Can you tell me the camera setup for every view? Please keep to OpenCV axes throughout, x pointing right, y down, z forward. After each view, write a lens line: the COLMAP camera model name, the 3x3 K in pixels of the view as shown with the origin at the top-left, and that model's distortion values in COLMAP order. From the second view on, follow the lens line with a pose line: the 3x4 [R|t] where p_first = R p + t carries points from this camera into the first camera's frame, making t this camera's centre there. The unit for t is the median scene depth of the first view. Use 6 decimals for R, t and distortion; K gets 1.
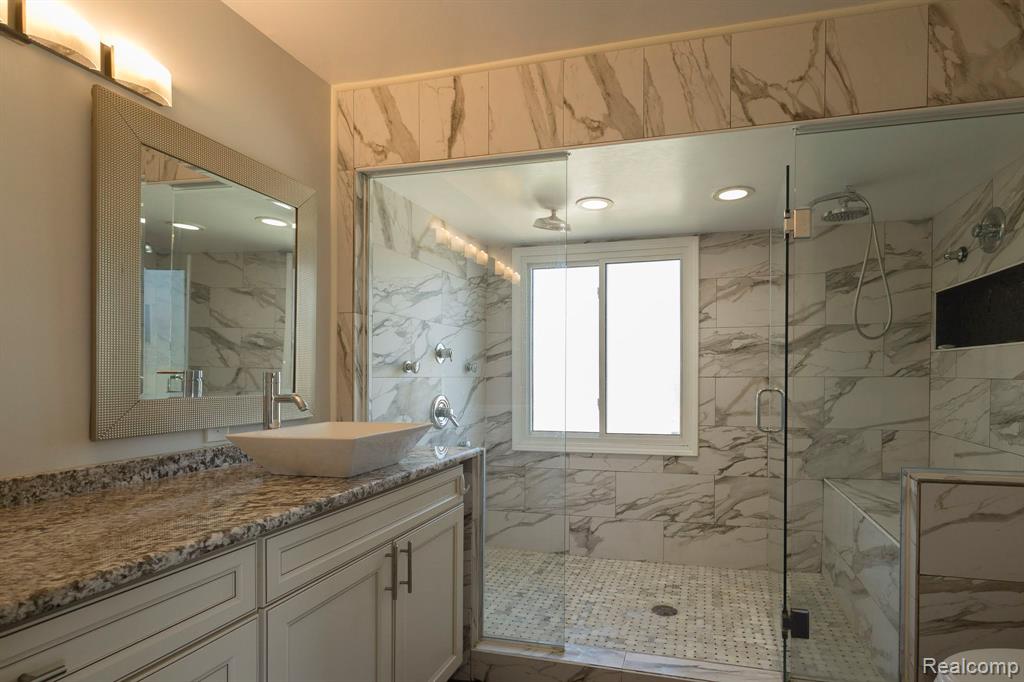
lens RADIAL K [[469.7, 0, 561.4], [0, 469.7, 376.7], [0, 0, 1]] dist [0.009059, -0.001209]
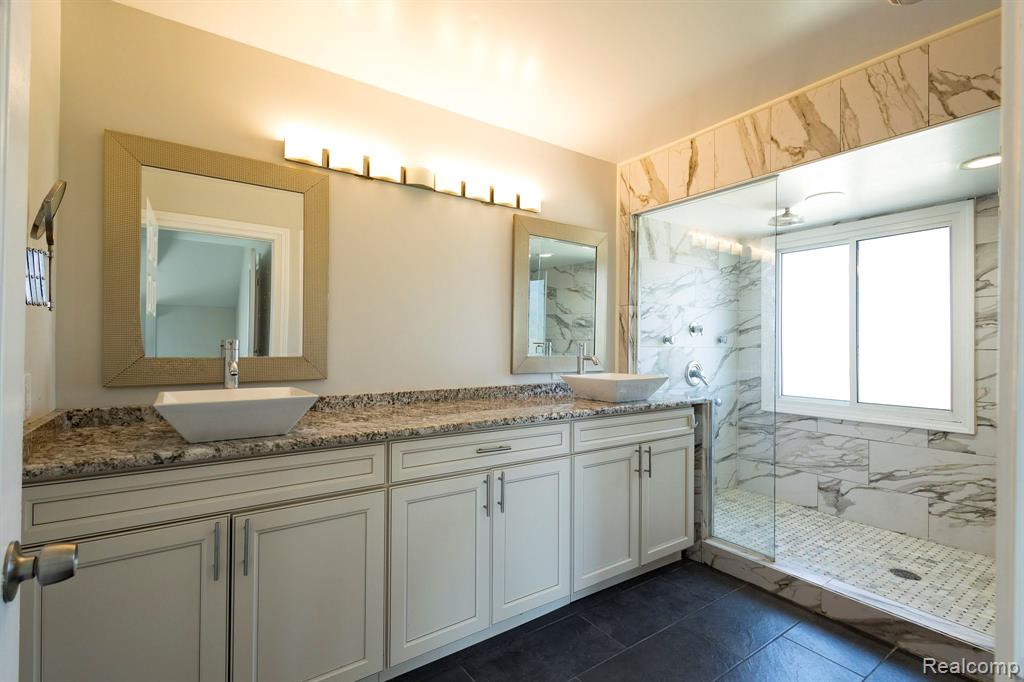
lens RADIAL K [[469.7, 0, 510.9], [0, 469.7, 344.9], [0, 0, 1]] dist [0.009059, -0.001209]
pose [[0.737374, 0.005204, -0.675464, 0.304728], [-0.008992, 0.999957, -0.002112, 0.002267], [0.675425, 0.007631, 0.737390, -0.387639]]
